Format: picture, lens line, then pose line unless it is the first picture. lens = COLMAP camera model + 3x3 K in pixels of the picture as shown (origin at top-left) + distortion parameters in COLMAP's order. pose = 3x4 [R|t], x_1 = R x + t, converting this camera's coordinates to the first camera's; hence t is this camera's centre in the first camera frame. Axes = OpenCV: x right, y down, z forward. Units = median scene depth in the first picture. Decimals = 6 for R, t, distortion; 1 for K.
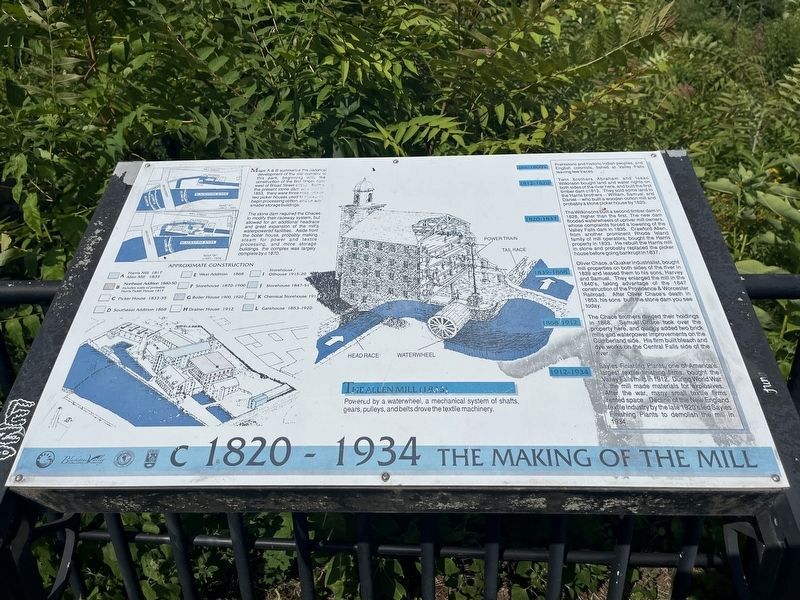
lens RADIAL K [[598.1, 0, 400.0], [0, 598.1, 300.0], [0, 0, 1]] dist [0.004845, 0.001056]
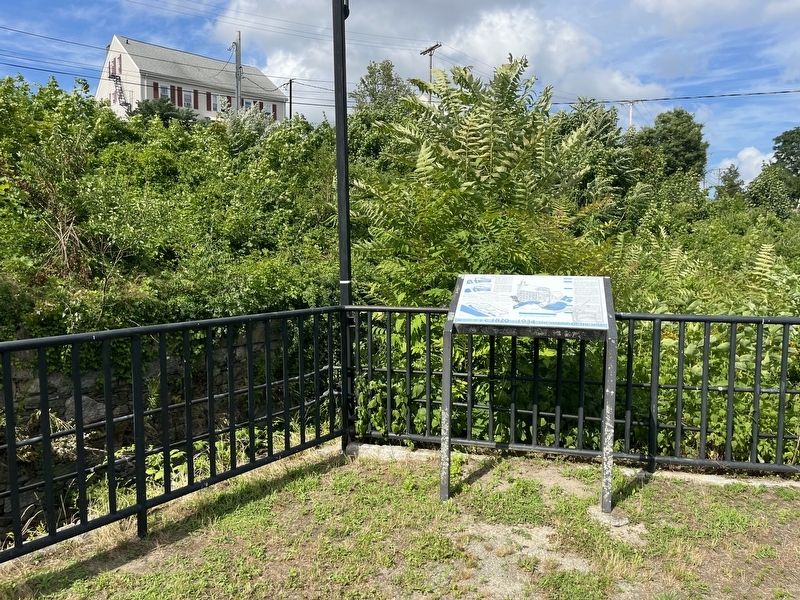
lens RADIAL K [[598.1, 0, 400.0], [0, 598.1, 300.0], [0, 0, 1]] dist [0.004845, 0.001056]
pose [[0.977521, 0.051081, -0.204558, -0.045098], [-0.117009, 0.938519, -0.324793, 1.474516], [0.175391, 0.341427, 0.923399, -3.110160]]
